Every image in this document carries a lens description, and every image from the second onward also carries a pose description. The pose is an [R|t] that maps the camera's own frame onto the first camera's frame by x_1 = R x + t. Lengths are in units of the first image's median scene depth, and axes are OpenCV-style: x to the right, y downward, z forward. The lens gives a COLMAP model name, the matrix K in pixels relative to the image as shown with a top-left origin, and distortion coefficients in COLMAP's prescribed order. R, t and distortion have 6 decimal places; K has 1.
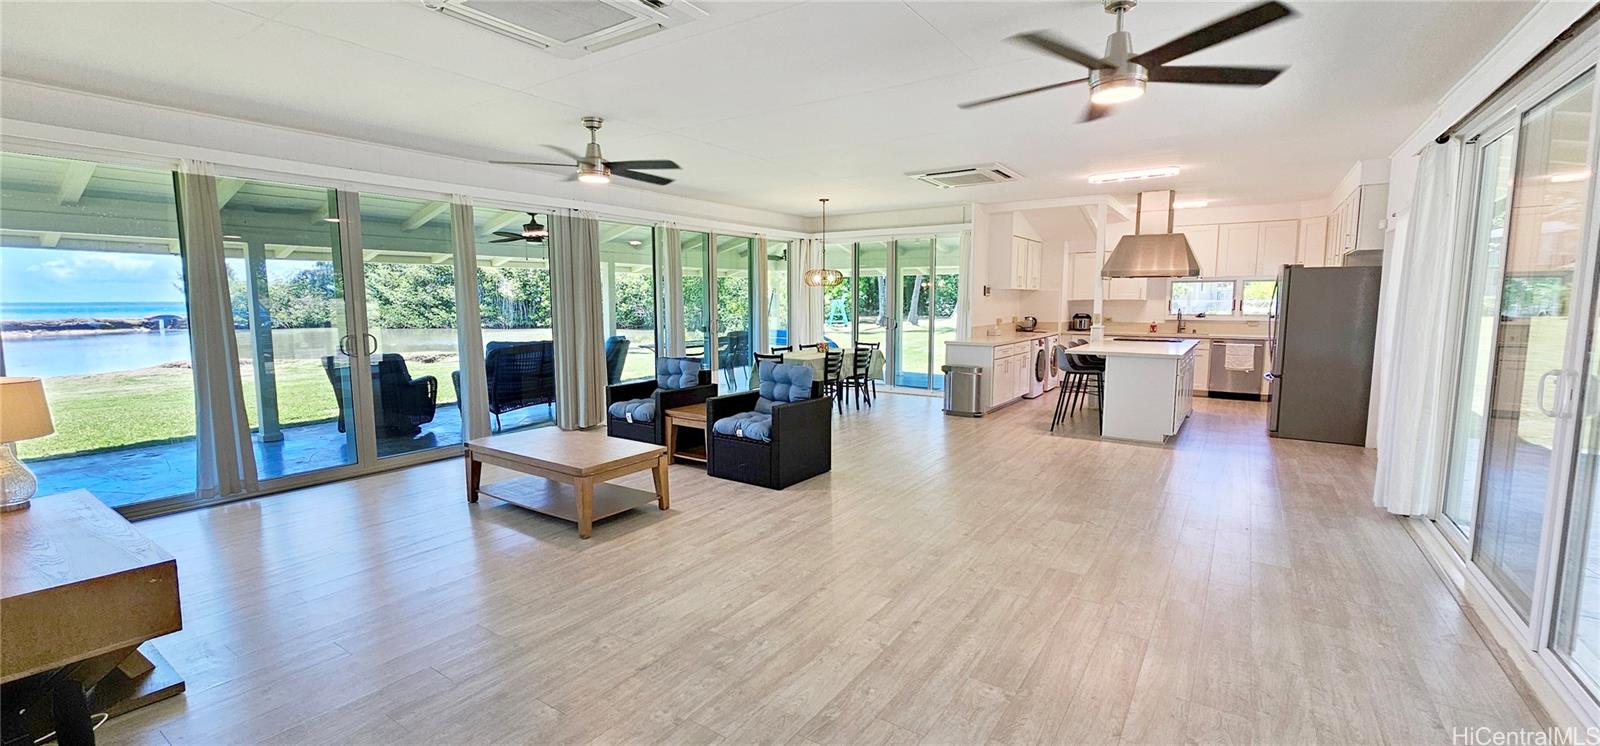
lens RADIAL K [[653.7, 0, 809.9], [0, 653.7, 369.6], [0, 0, 1]] dist [-0.001920, 0.000312]
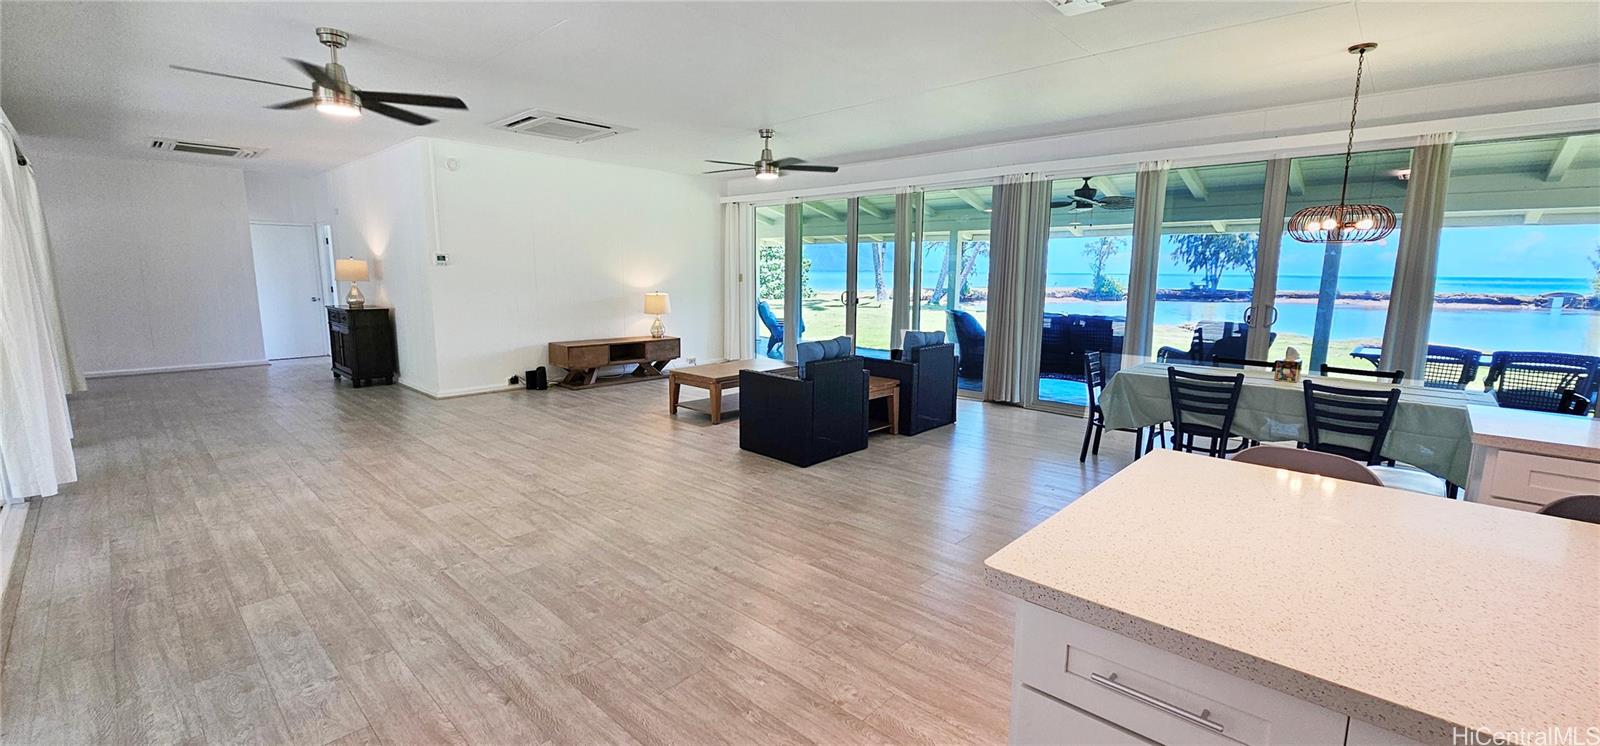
lens RADIAL K [[653.7, 0, 795.9], [0, 653.7, 374.6], [0, 0, 1]] dist [-0.001920, 0.000312]
pose [[-0.168251, 0.155360, -0.973424, 0.707519], [-0.113004, 0.977952, 0.175615, -0.095574], [0.979245, 0.139549, -0.146985, 0.912684]]
